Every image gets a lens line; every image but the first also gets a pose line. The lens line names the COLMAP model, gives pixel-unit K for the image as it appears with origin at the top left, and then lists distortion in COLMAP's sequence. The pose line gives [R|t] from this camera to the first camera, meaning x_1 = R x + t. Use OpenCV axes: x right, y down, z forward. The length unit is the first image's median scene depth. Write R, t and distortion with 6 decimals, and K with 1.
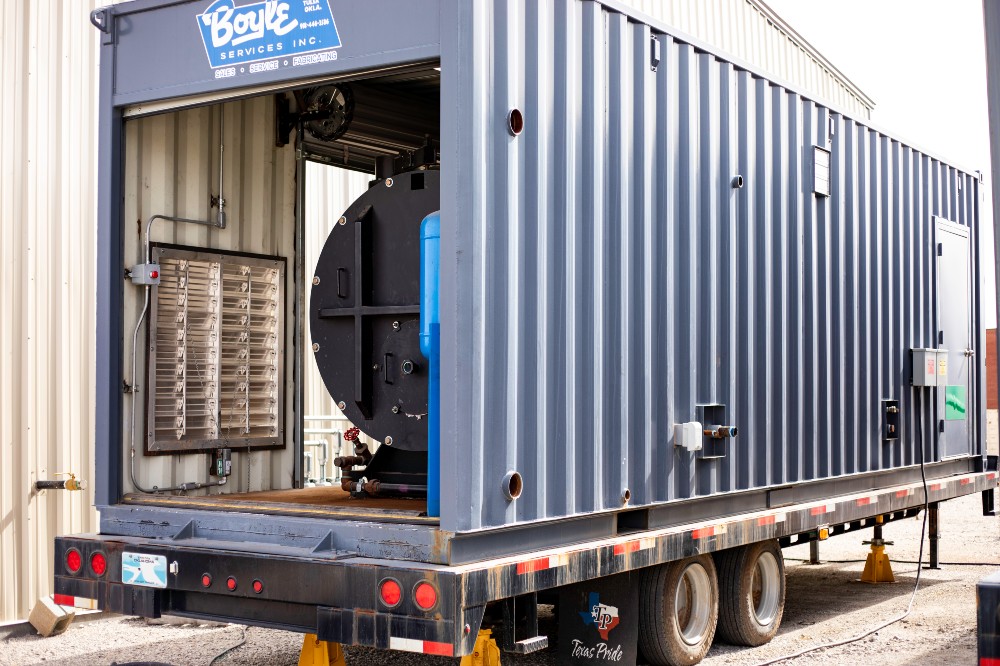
lens RADIAL K [[1467.3, 0, 499.6], [0, 1467.3, 327.4], [0, 0, 1]] dist [-0.030475, 0.000000]
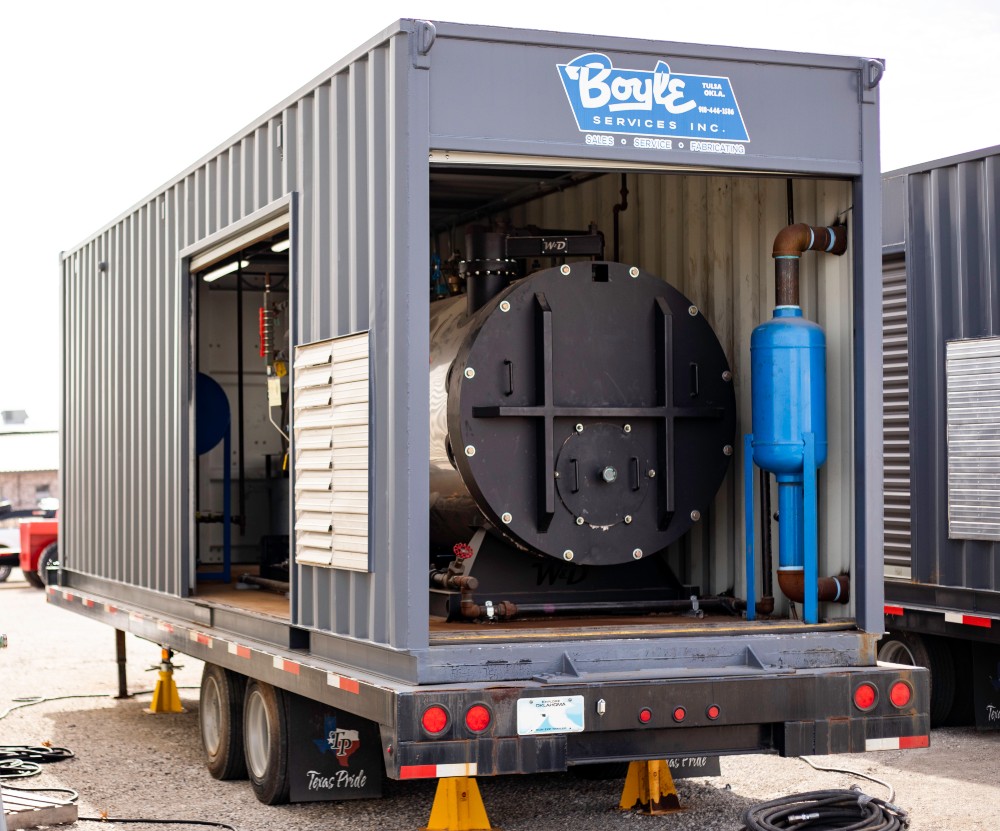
lens RADIAL K [[1893.1, 0, 499.4], [0, 1893.1, 420.2], [0, 0, 1]] dist [0.028468, 0.000000]
pose [[0.573548, 0.020541, 0.818915, -1.165389], [-0.026613, 0.999625, -0.006434, 0.002827], [-0.818740, -0.018103, 0.573879, 0.401212]]
